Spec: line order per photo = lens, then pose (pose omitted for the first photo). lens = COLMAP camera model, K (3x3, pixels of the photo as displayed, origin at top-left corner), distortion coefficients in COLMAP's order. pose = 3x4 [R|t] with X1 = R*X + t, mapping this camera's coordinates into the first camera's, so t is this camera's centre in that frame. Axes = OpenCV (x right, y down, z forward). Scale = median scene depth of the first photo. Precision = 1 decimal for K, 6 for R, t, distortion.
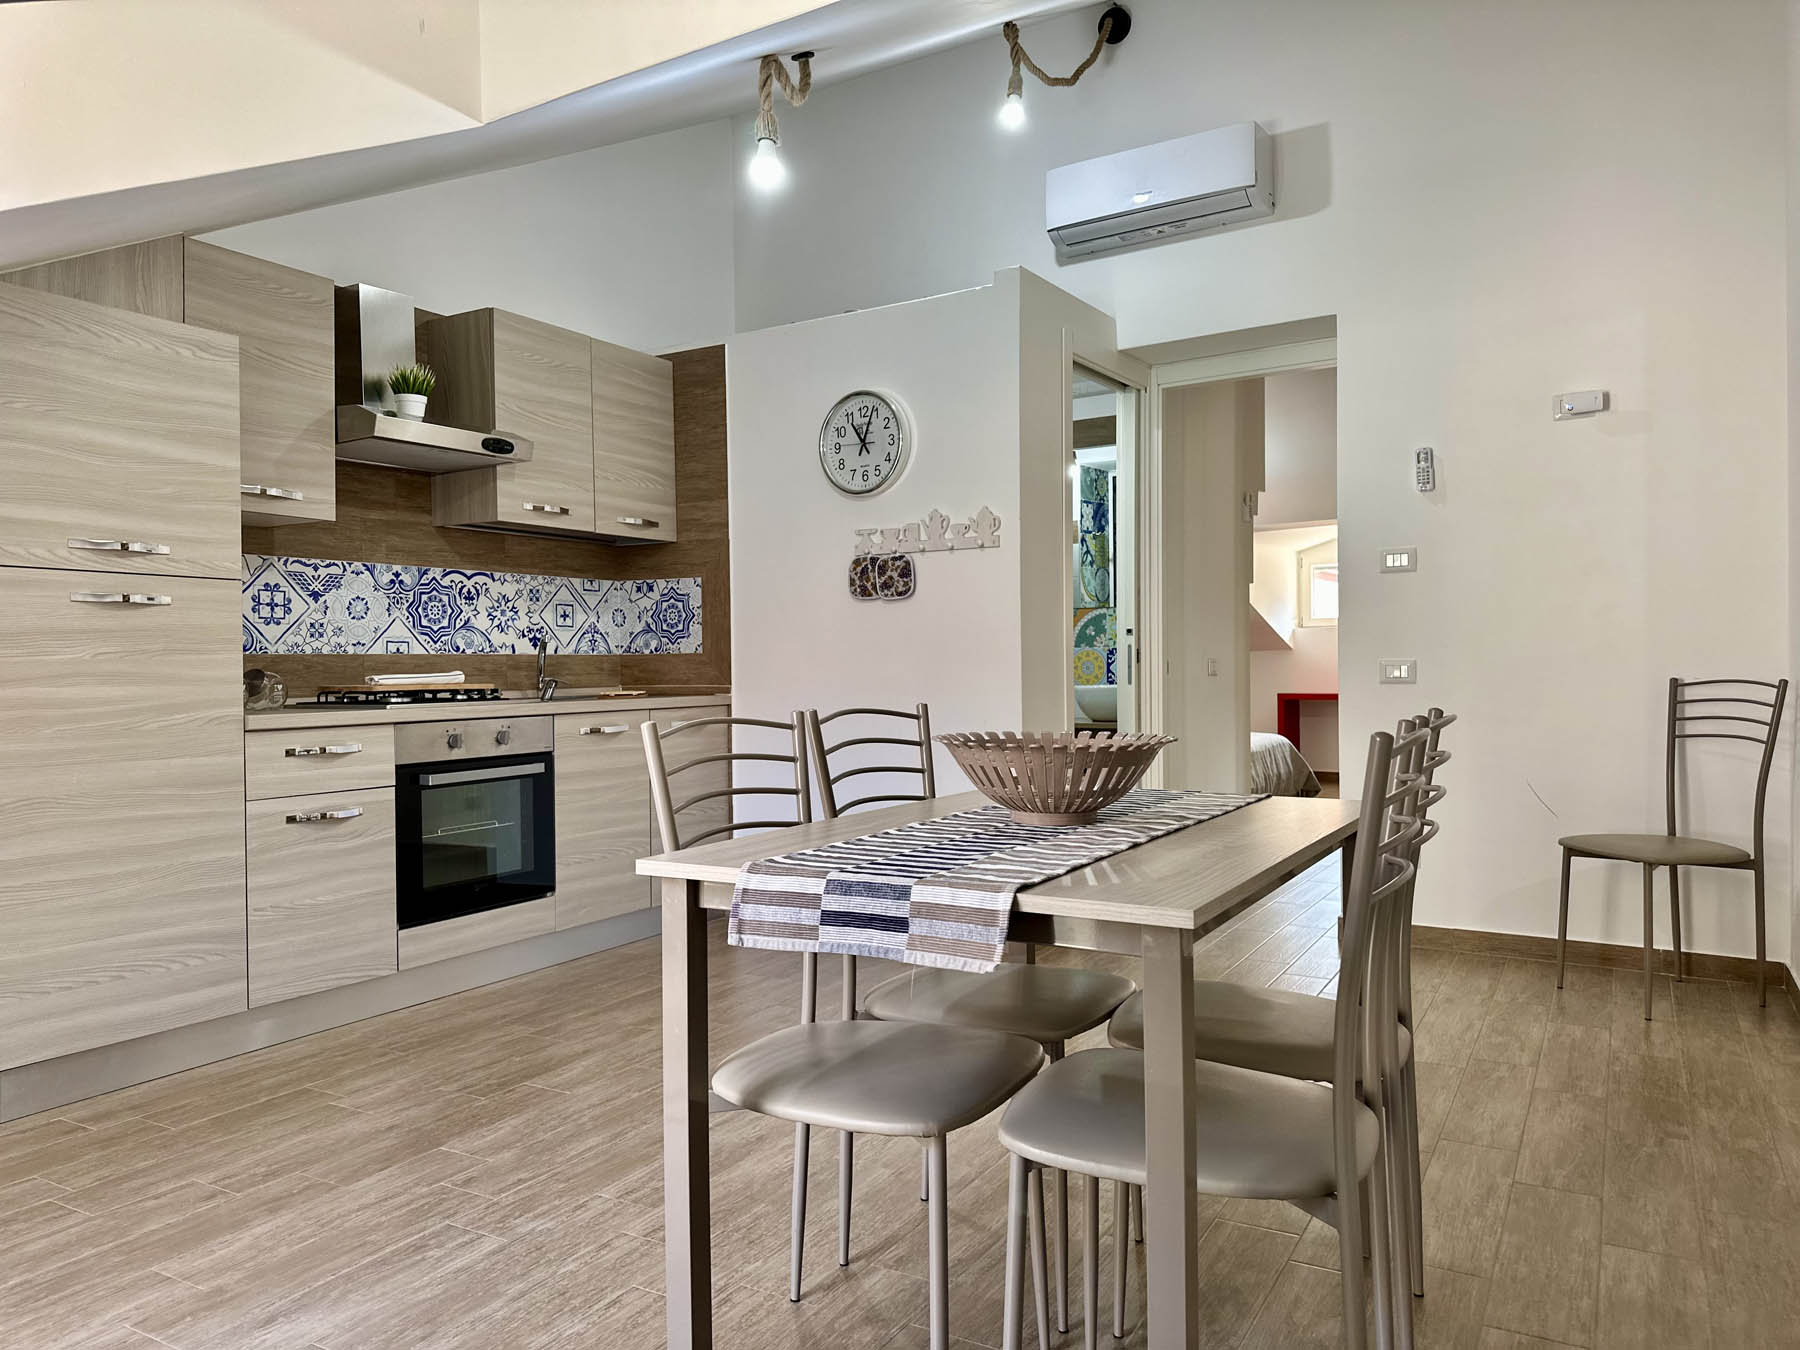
lens RADIAL K [[1254.2, 0, 900.0], [0, 1254.2, 675.0], [0, 0, 1]] dist [0.088335, -0.126350]
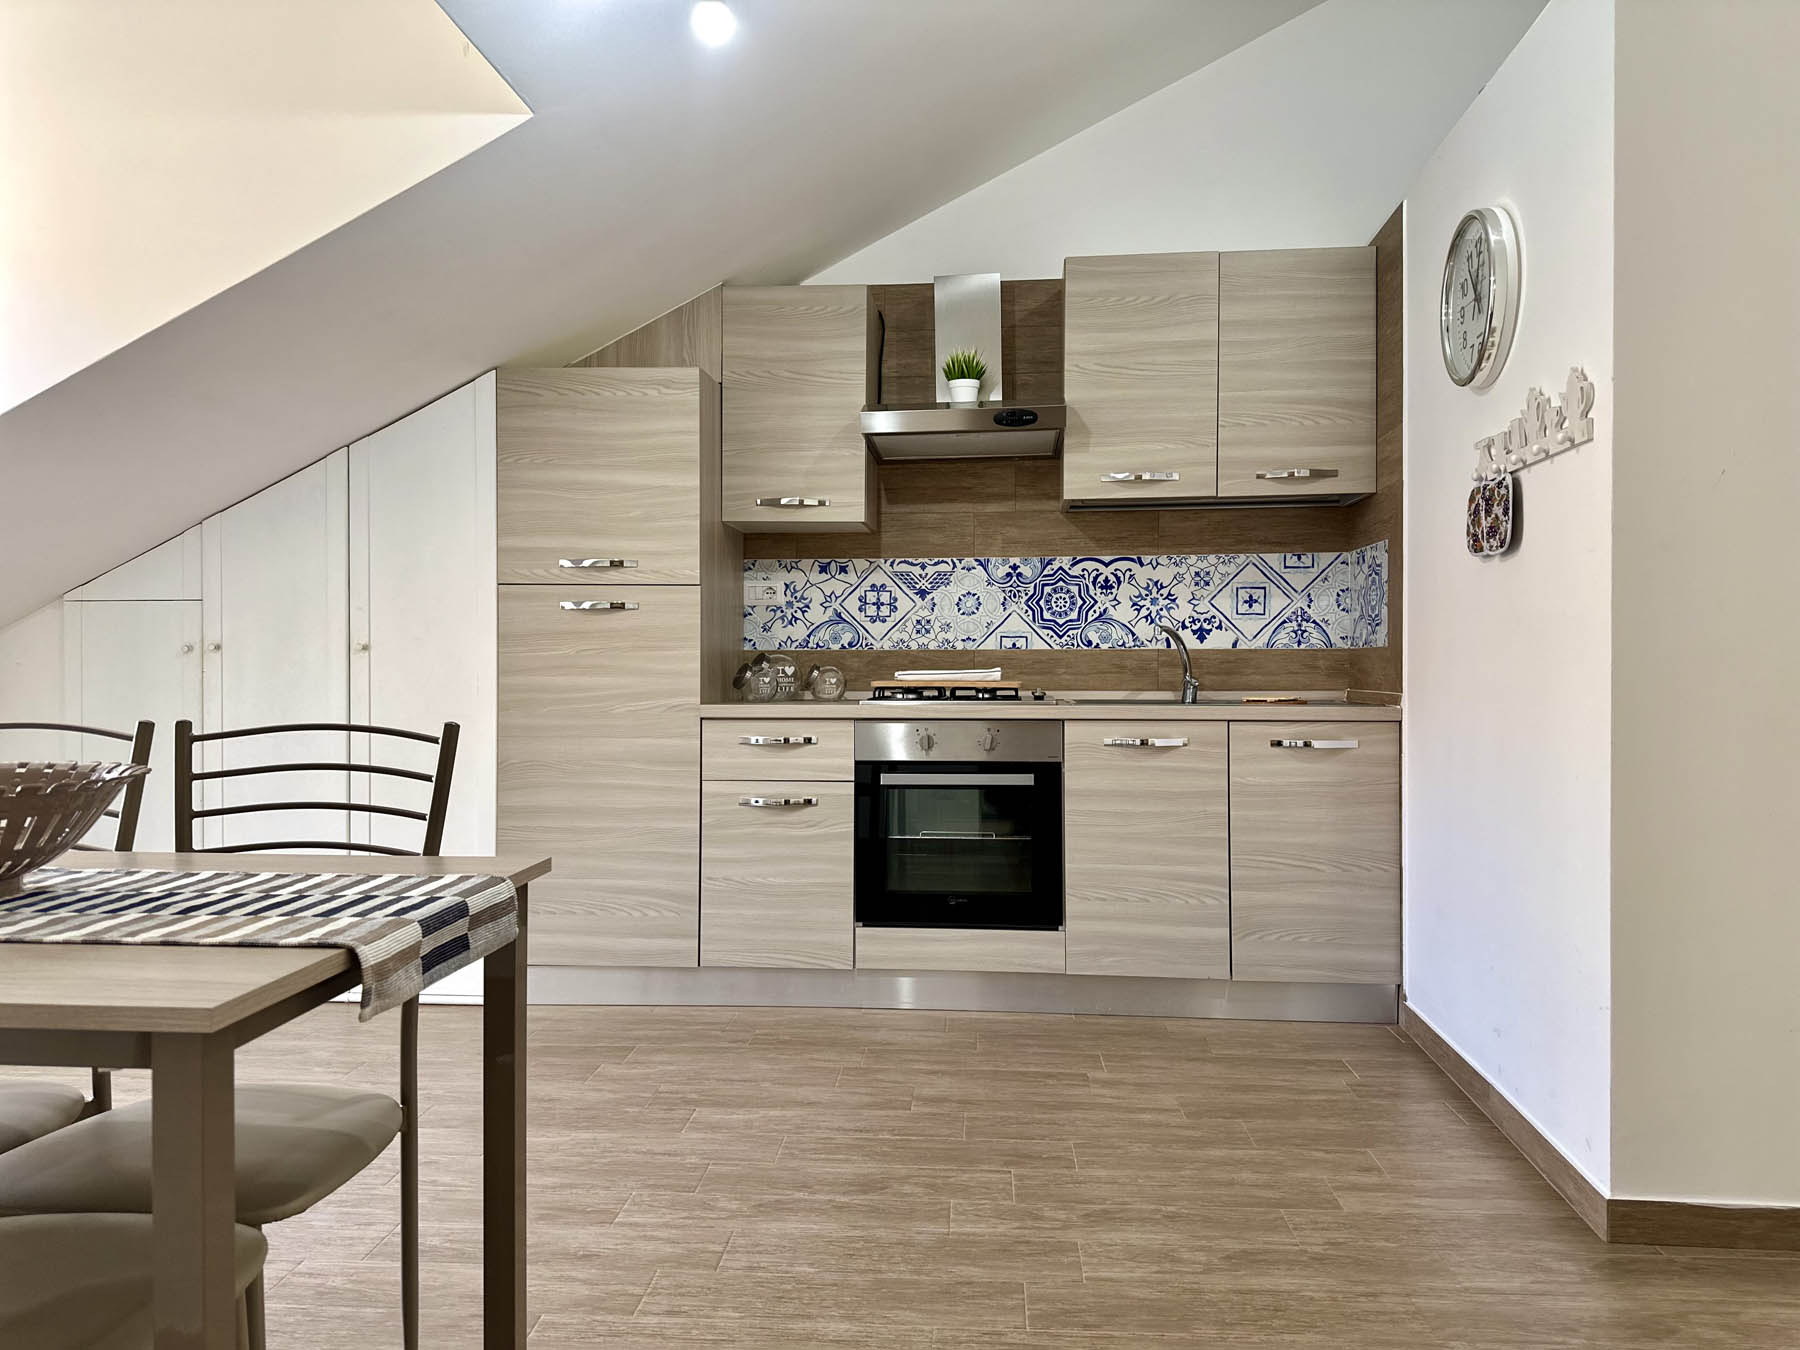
lens RADIAL K [[1253.1, 0, 900.0], [0, 1253.1, 675.0], [0, 0, 1]] dist [0.199085, -0.335212]
pose [[0.437733, 0.018447, -0.898916, 0.453829], [-0.012083, 0.999820, 0.014634, -0.010511], [0.899024, 0.004456, 0.437877, 0.531906]]
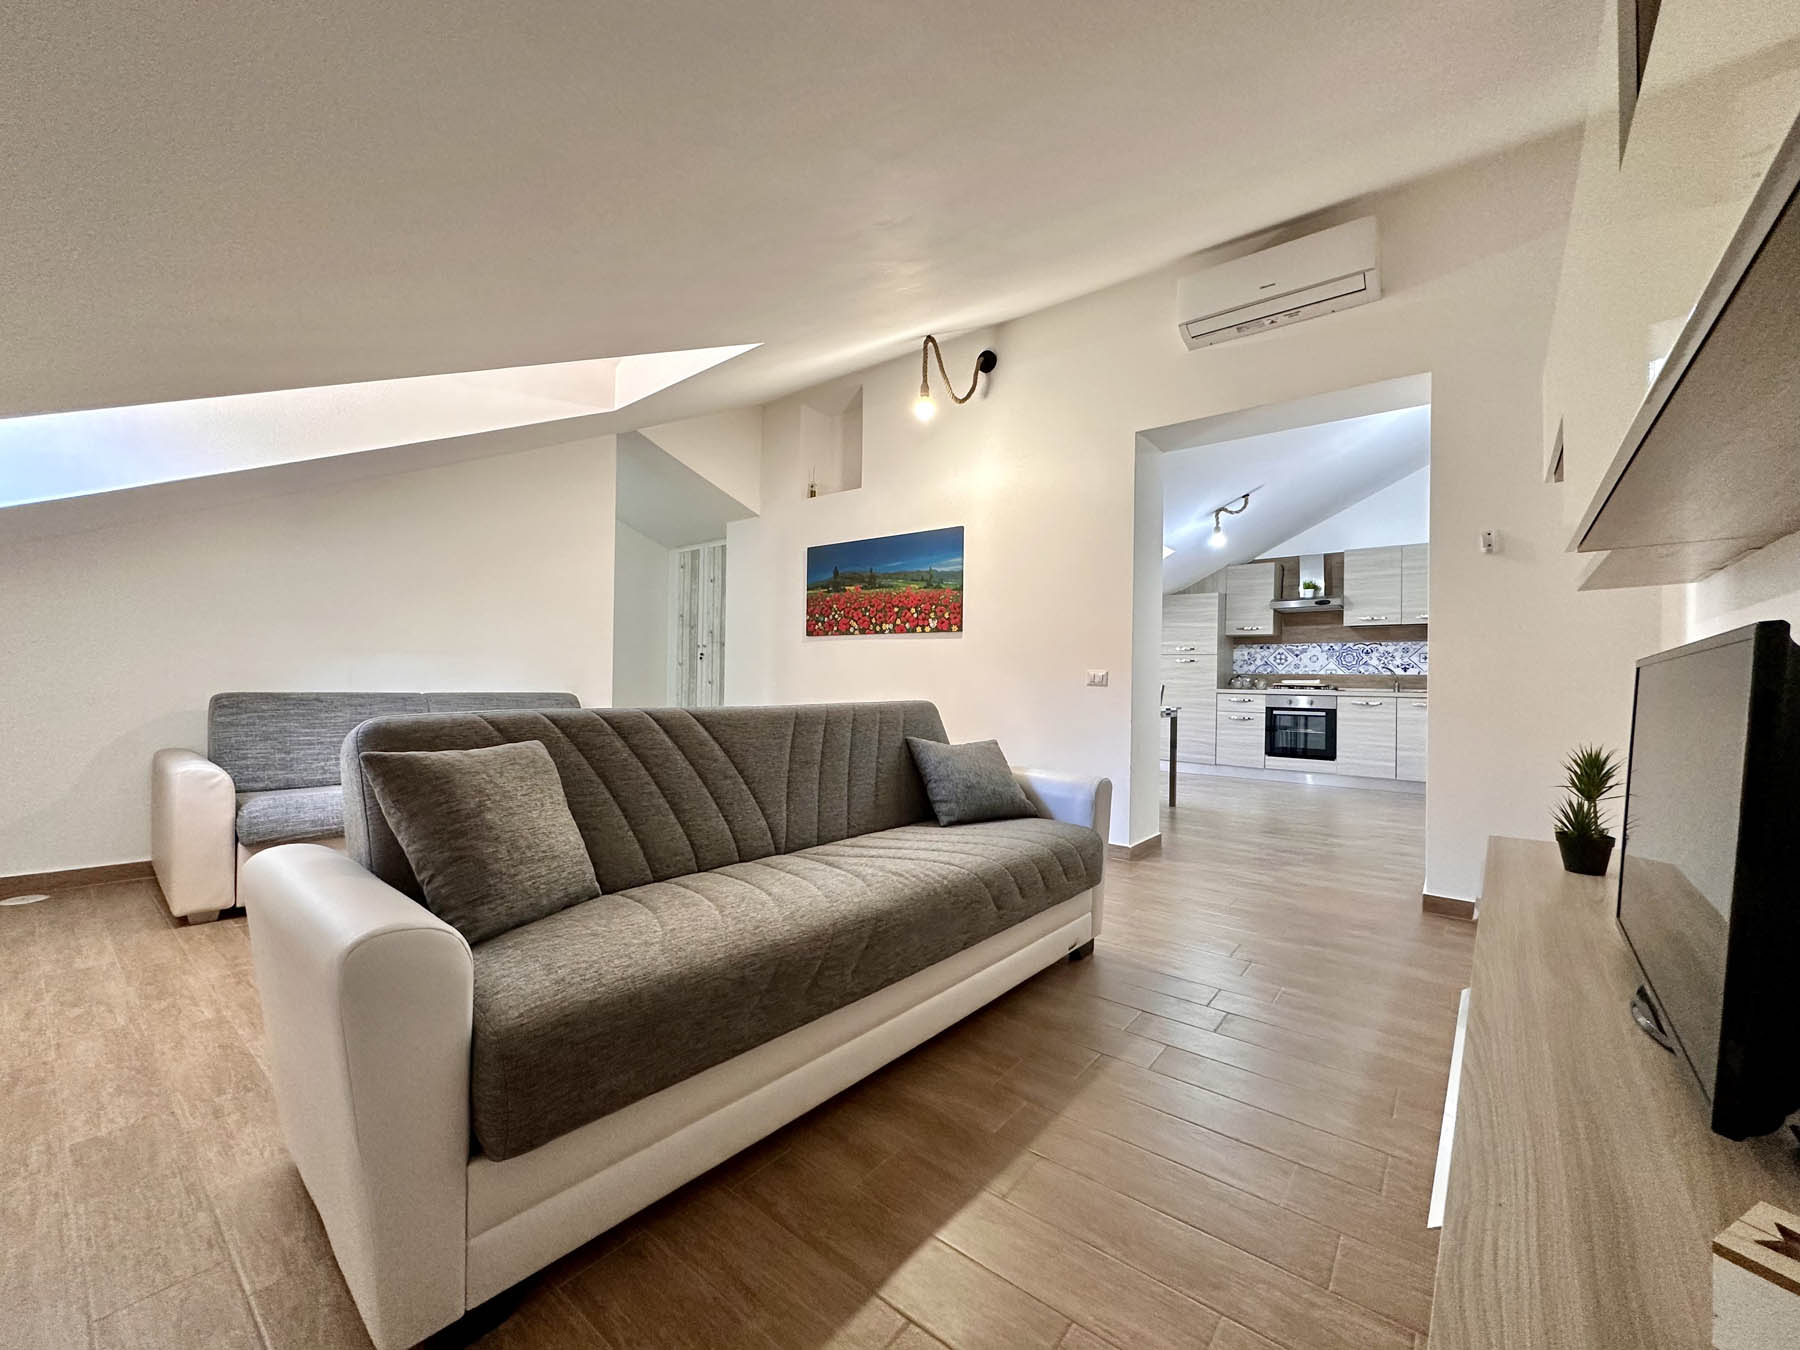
lens RADIAL K [[719.5, 0, 897.7], [0, 719.5, 673.2], [0, 0, 1]] dist [-0.003244, -0.000423]
pose [[-0.152755, -0.000476, -0.988264, 1.455770], [-0.023655, 0.999715, 0.003174, -0.000368], [0.987981, 0.023862, -0.152723, 0.290272]]
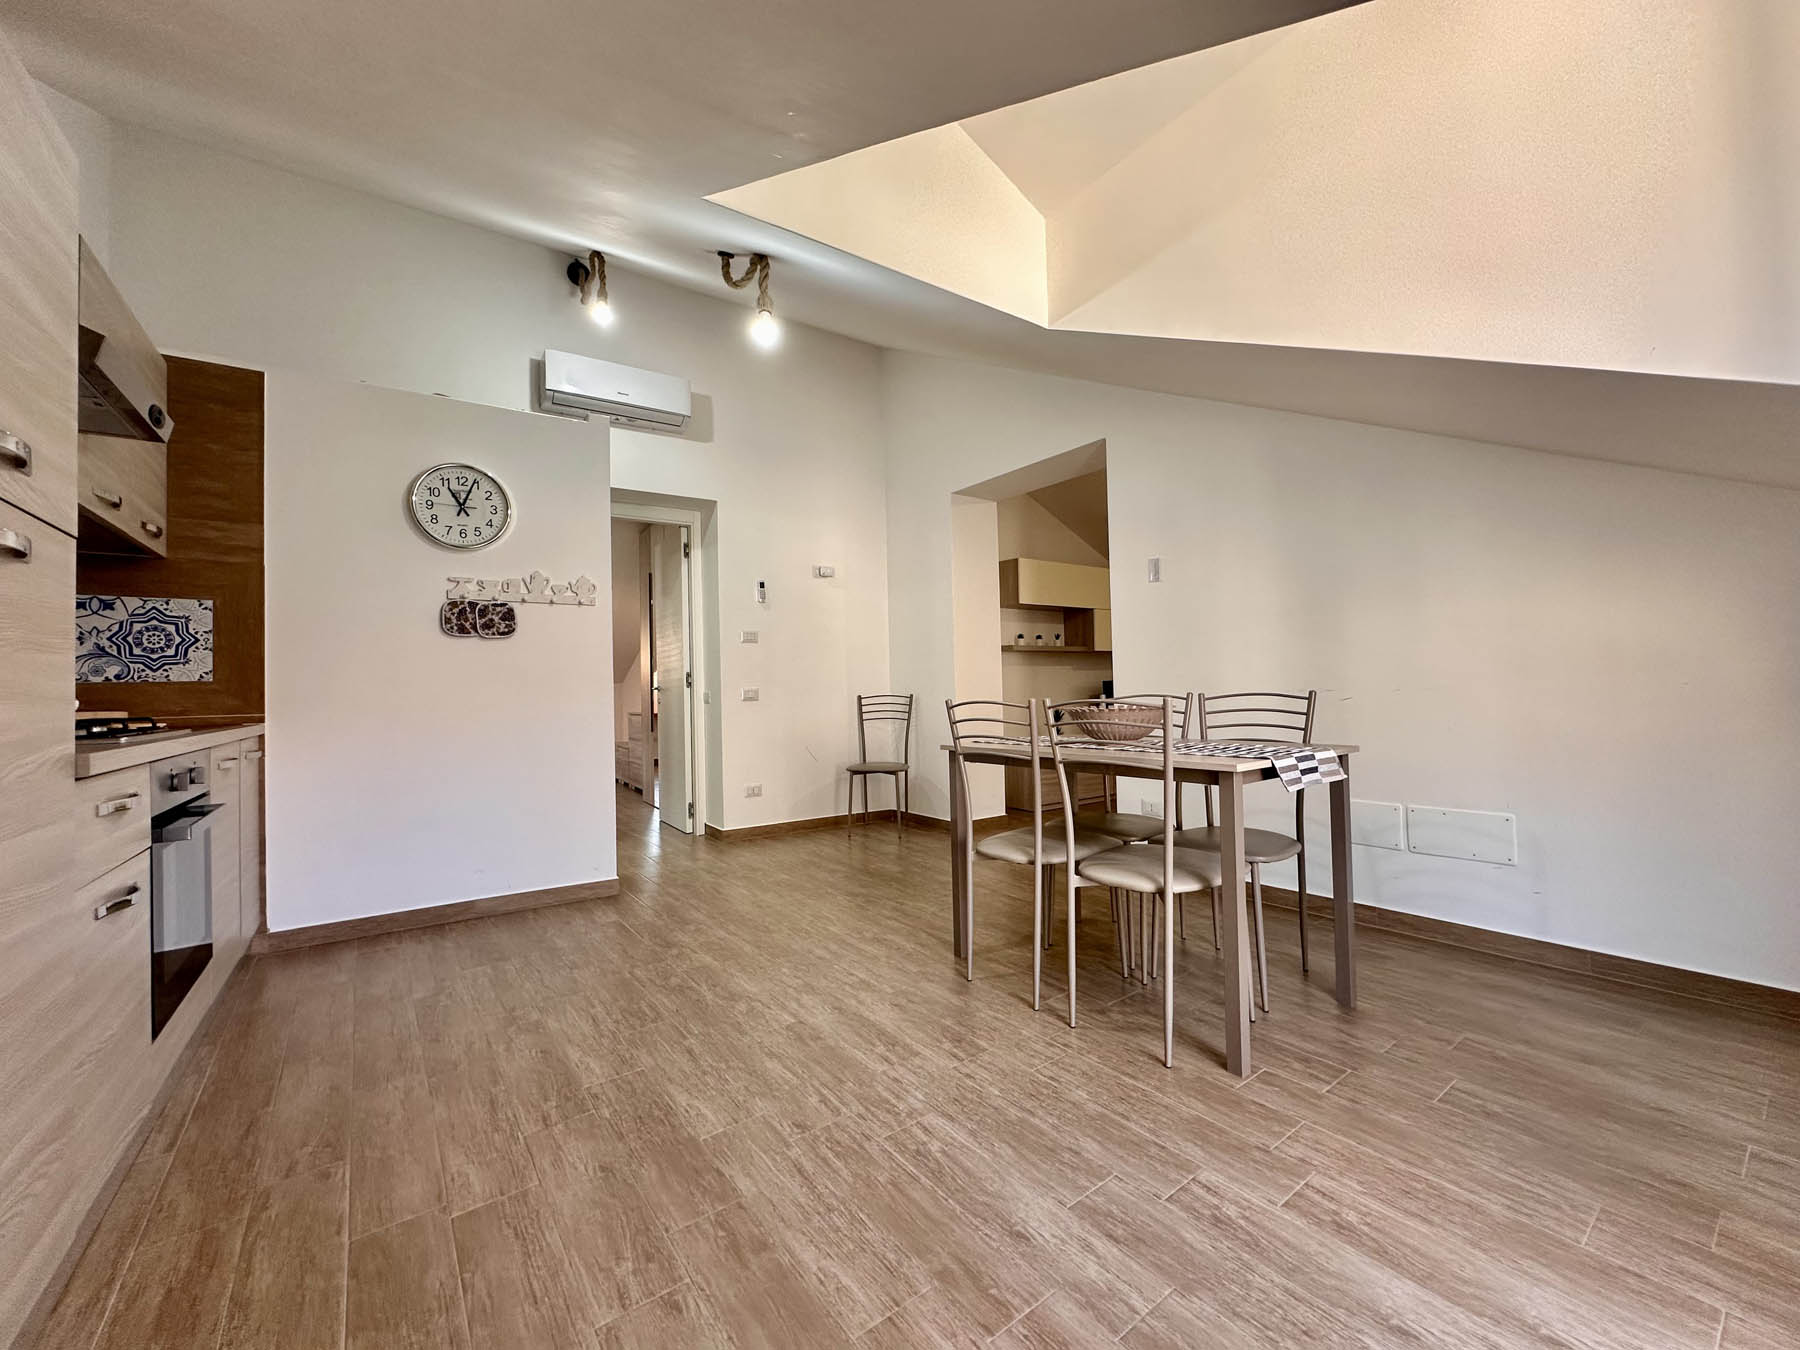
lens RADIAL K [[713.1, 0, 896.1], [0, 713.1, 679.1], [0, 0, 1]] dist [-0.001923, -0.000208]
pose [[0.401423, 0.016096, 0.915751, -0.534876], [0.027151, 0.999197, -0.029464, 0.012893], [-0.915490, 0.036691, 0.400664, 0.391767]]
